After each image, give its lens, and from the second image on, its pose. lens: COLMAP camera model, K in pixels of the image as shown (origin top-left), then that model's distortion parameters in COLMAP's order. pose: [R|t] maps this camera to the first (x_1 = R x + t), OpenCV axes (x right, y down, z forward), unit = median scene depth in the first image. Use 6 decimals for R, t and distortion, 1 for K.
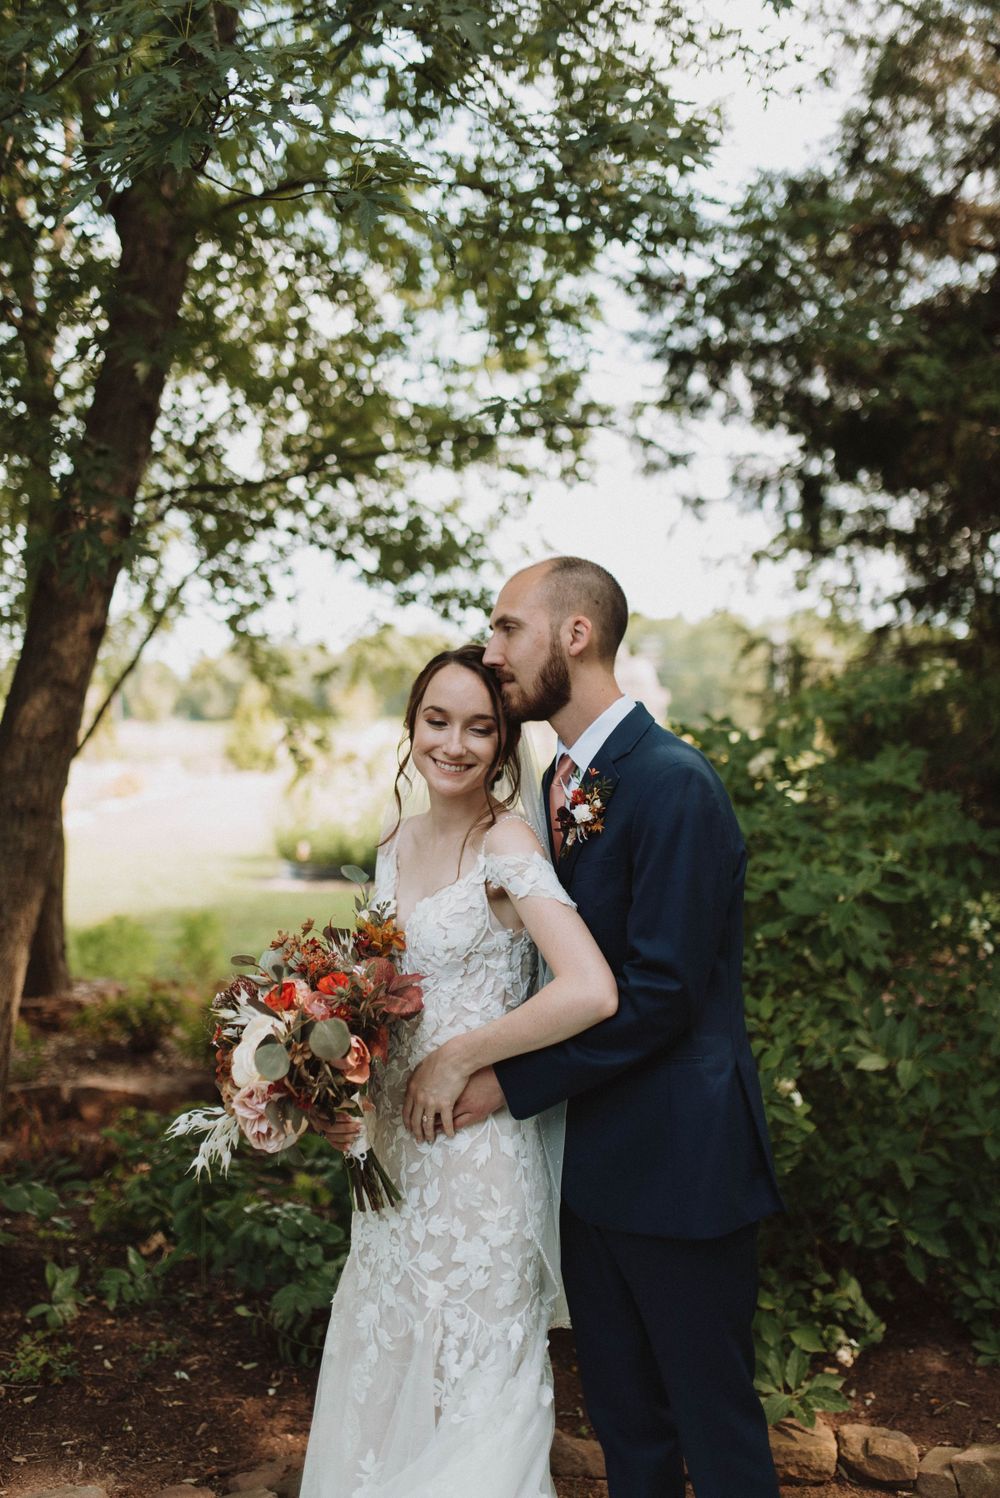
lens RADIAL K [[1549.4, 0, 500.0], [0, 1549.4, 749.0], [0, 0, 1]] dist [0.002989, 0.002671]
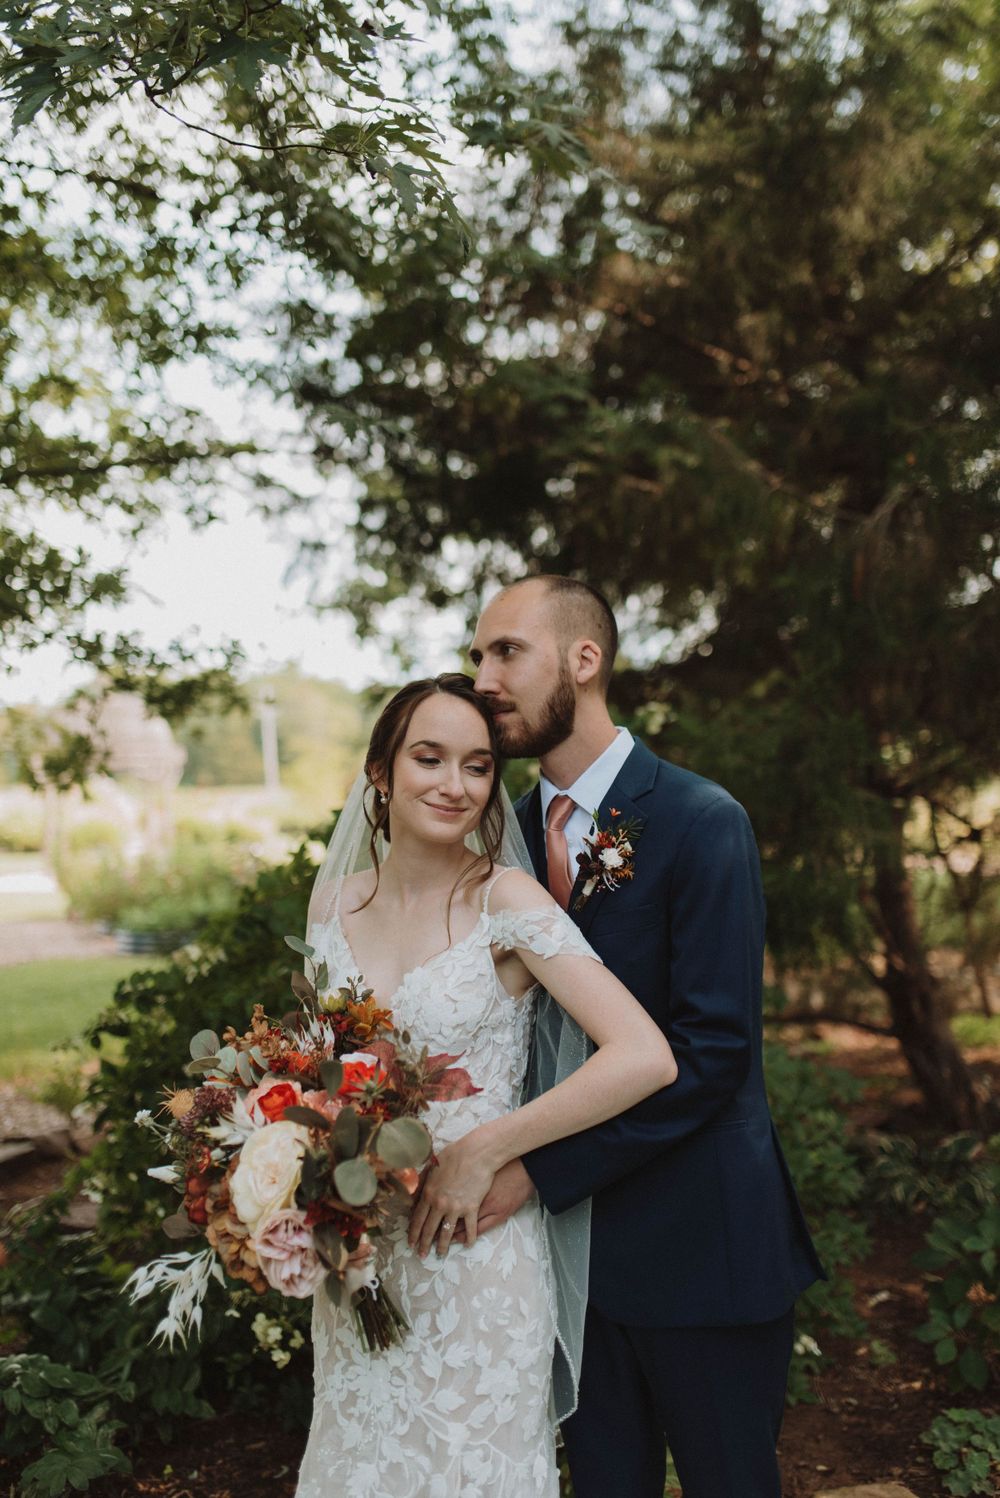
lens RADIAL K [[1529.1, 0, 500.0], [0, 1529.1, 749.0], [0, 0, 1]] dist [-0.008618, 0.014830]
pose [[0.925962, -0.016650, 0.377249, -0.206942], [0.032450, 0.998840, -0.035567, 0.005146], [-0.376219, 0.045175, 0.925429, 0.130518]]
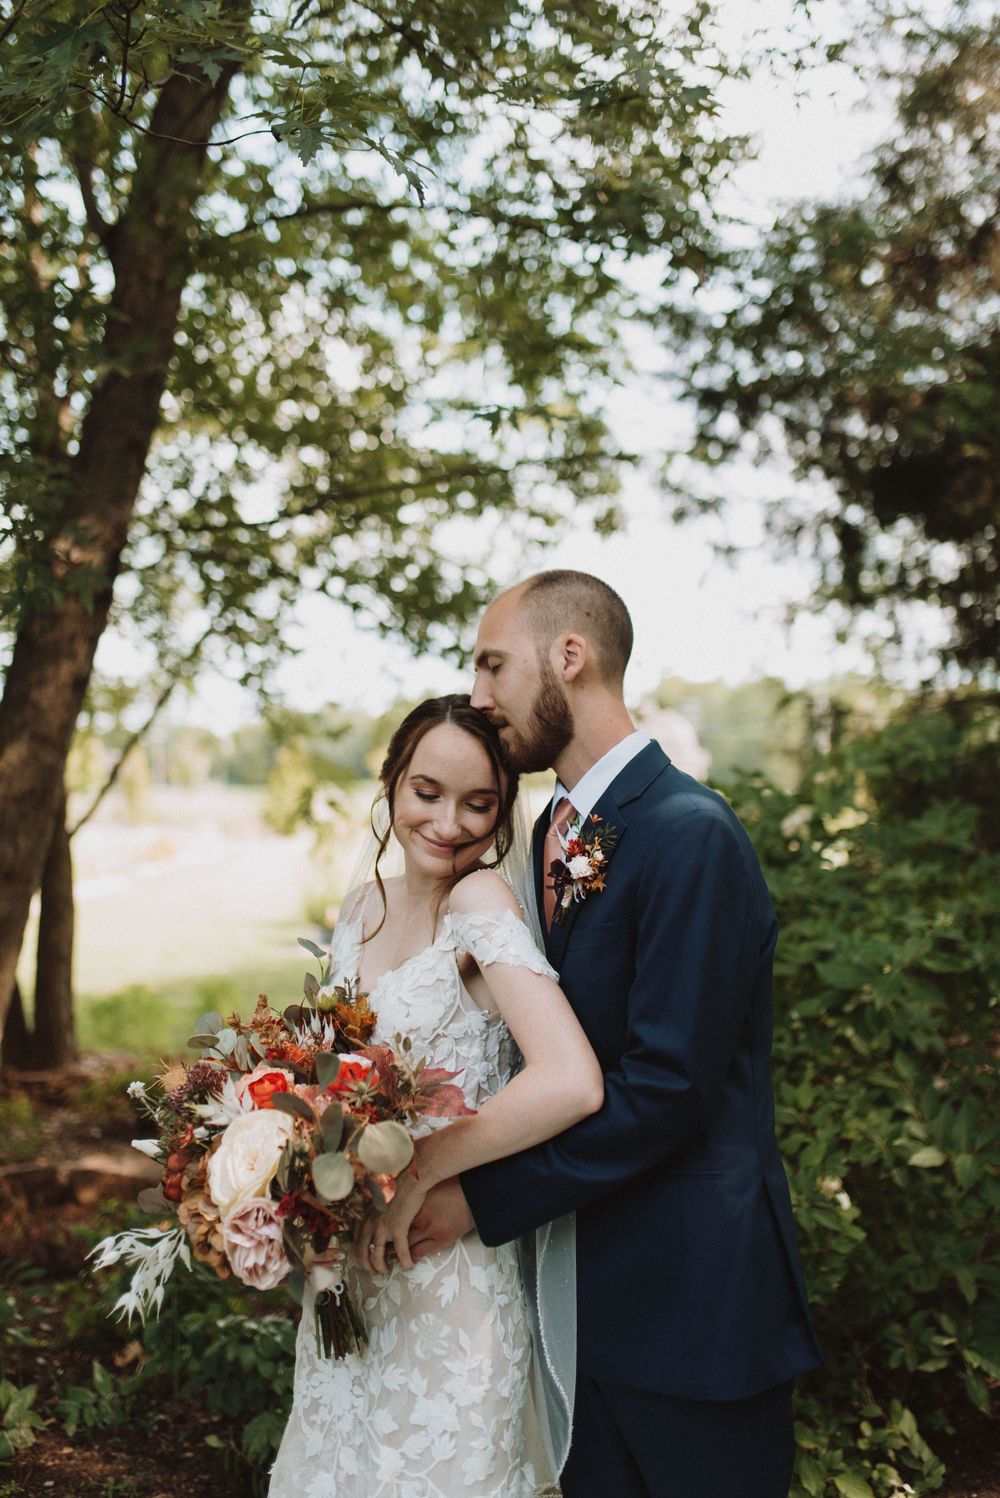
lens RADIAL K [[1520.4, 0, 506.3], [0, 1520.4, 739.1], [0, 0, 1]] dist [-0.002888, 0.007893]
pose [[0.999582, -0.003949, -0.028654, 0.027546], [0.002441, 0.998619, -0.052486, 0.008194], [0.028821, 0.052394, 0.998211, 0.116507]]
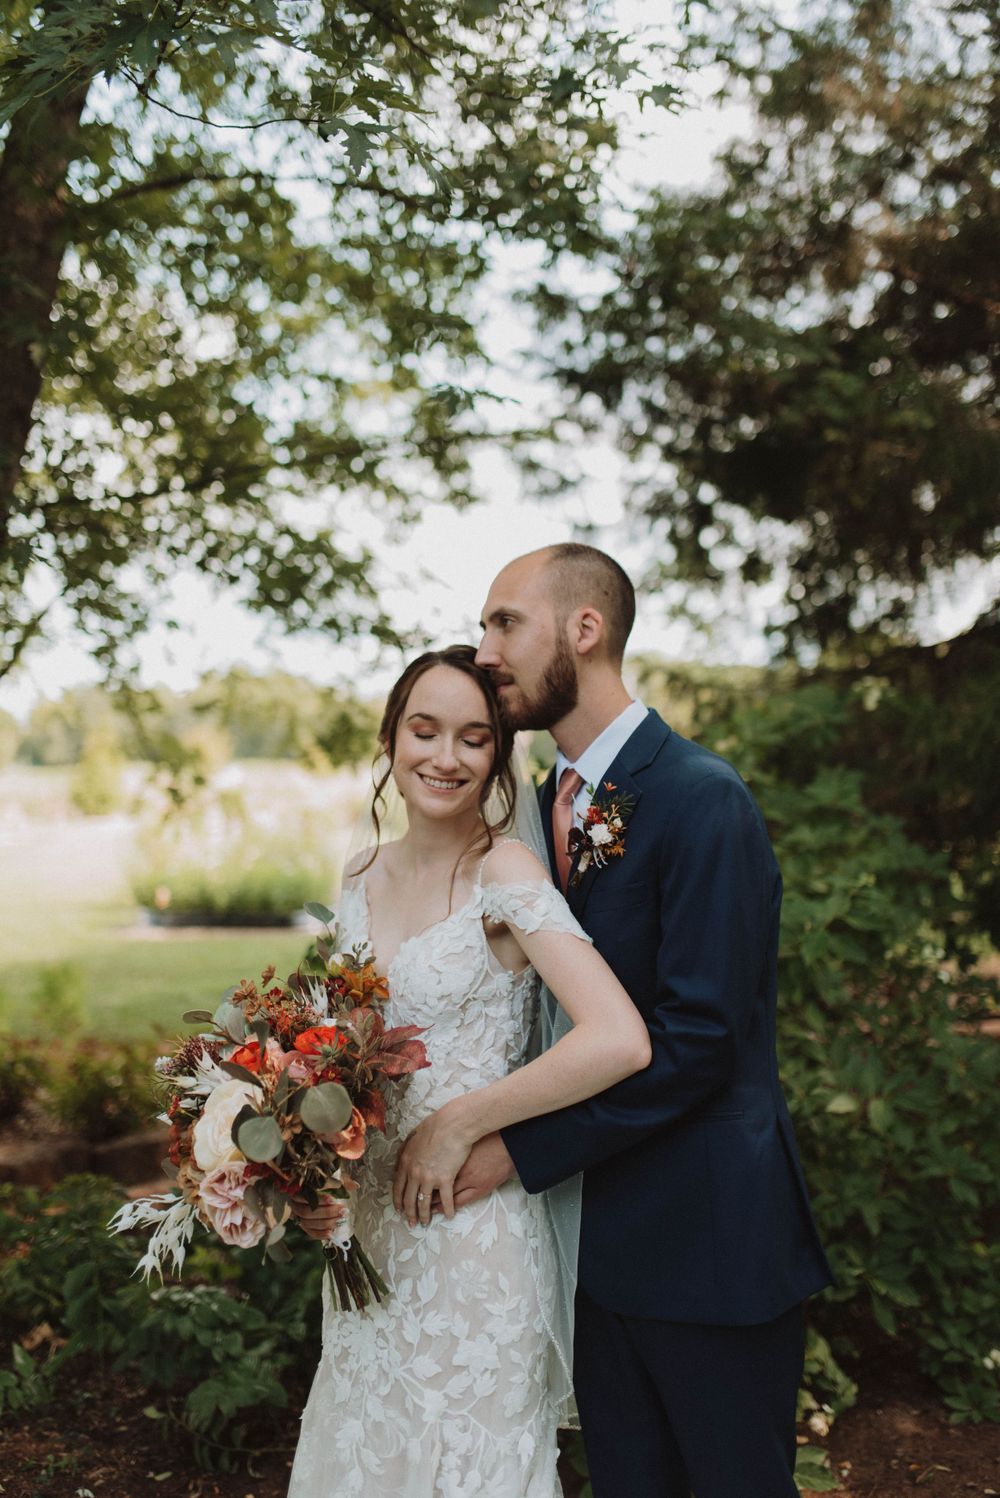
lens RADIAL K [[1520.4, 0, 506.3], [0, 1520.4, 739.1], [0, 0, 1]] dist [-0.002888, 0.007893]
pose [[0.993449, -0.011171, 0.113726, -0.058704], [0.015243, 0.999271, -0.034992, 0.010857], [-0.113252, 0.036497, 0.992896, 0.098803]]
